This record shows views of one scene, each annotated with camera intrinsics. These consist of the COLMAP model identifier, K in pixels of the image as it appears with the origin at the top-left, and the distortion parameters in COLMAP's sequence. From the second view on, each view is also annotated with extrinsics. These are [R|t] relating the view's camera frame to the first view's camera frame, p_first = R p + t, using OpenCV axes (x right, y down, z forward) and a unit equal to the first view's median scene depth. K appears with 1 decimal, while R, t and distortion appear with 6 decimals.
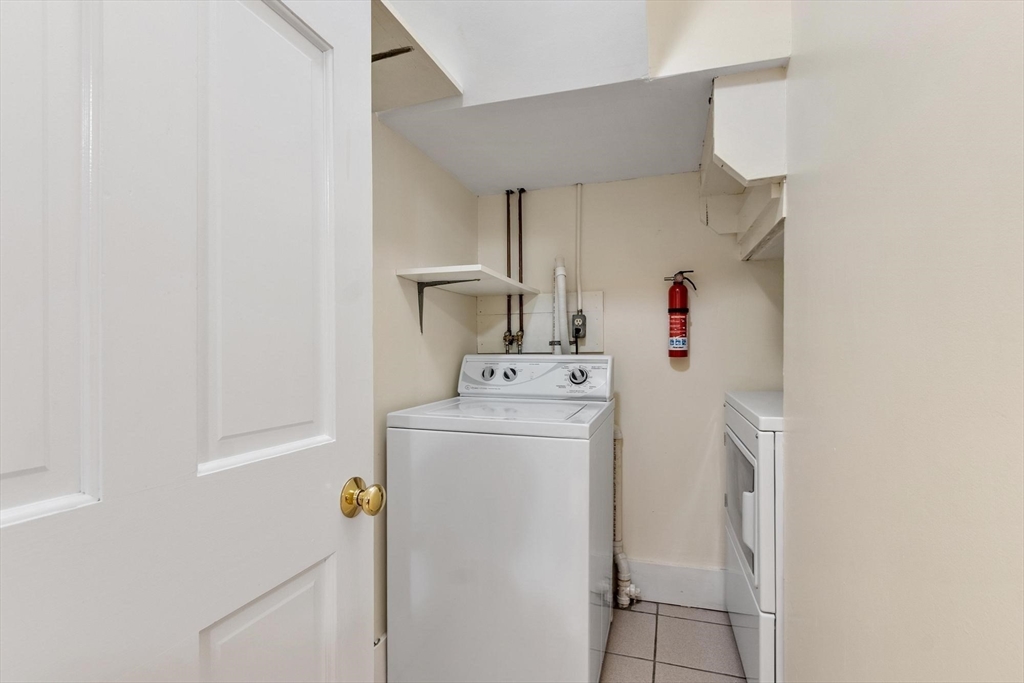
lens RADIAL K [[483.5, 0, 510.3], [0, 483.5, 346.3], [0, 0, 1]] dist [0.005731, -0.002140]
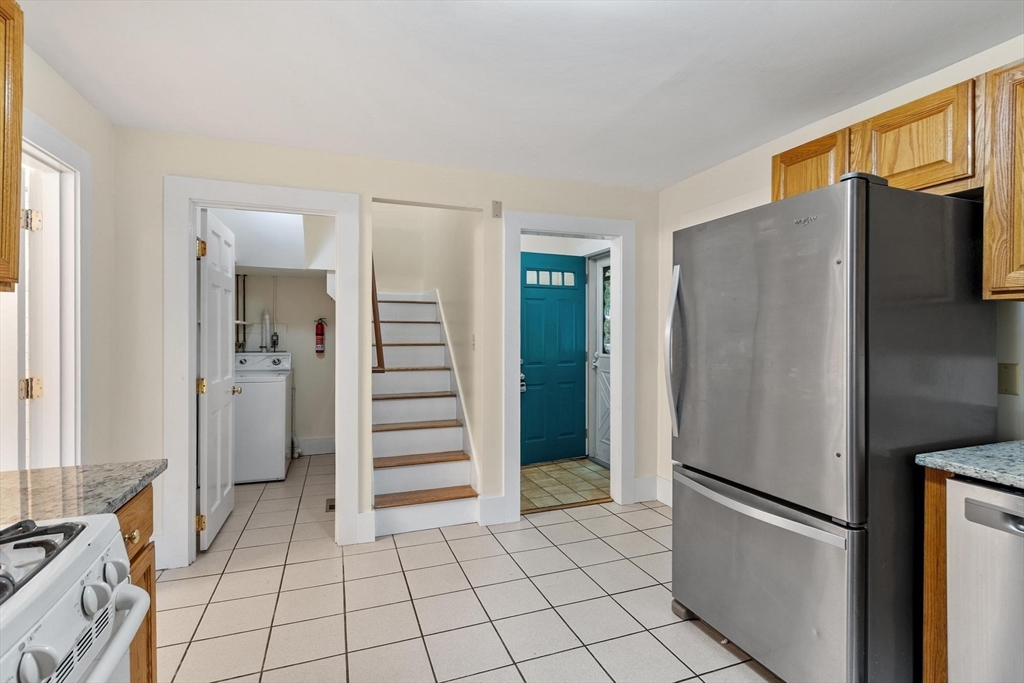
lens RADIAL K [[483.5, 0, 510.8], [0, 483.5, 339.1], [0, 0, 1]] dist [0.005731, -0.002140]
pose [[0.792141, 0.000719, 0.610338, -0.379147], [-0.007549, 0.999934, 0.008620, -0.074965], [-0.610291, -0.011435, 0.792094, -1.514121]]
